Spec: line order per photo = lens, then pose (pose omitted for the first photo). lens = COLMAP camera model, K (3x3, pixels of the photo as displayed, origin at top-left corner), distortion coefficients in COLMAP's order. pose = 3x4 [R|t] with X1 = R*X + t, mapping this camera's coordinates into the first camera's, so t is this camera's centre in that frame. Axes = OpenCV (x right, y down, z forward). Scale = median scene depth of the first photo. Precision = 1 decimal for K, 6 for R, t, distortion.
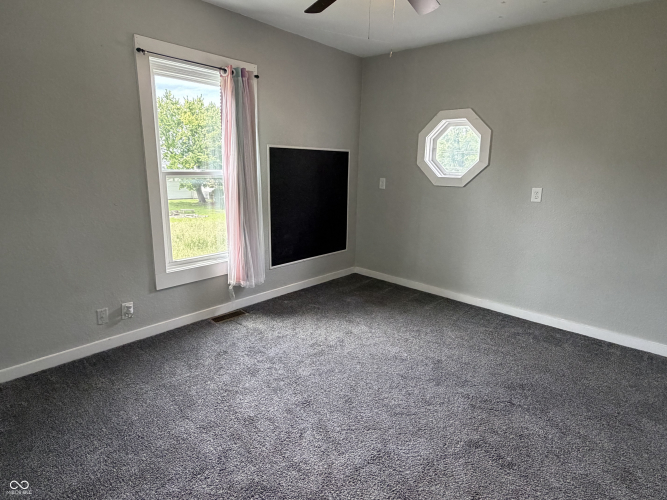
lens RADIAL K [[370.2, 0, 333.5], [0, 370.2, 250.0], [0, 0, 1]] dist [-0.002730, -0.000975]
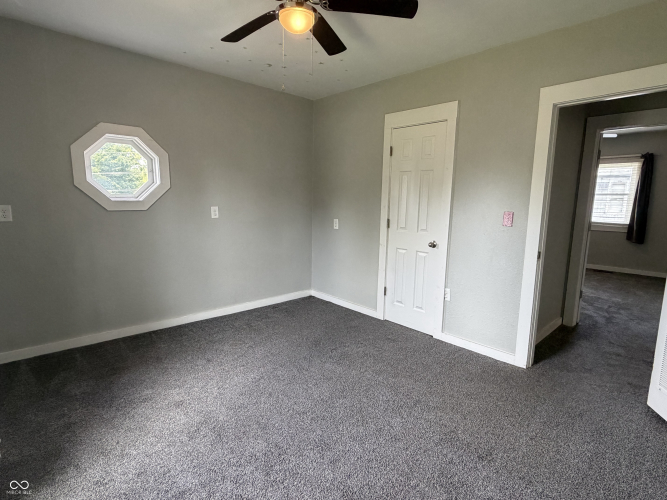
lens RADIAL K [[345.5, 0, 333.5], [0, 345.5, 250.0], [0, 0, 1]] dist [-0.000418, 0.000010]
pose [[0.089814, -0.171435, 0.981093, -0.508774], [0.203199, 0.967508, 0.150460, -0.113343], [-0.975010, 0.185843, 0.121731, 0.471799]]
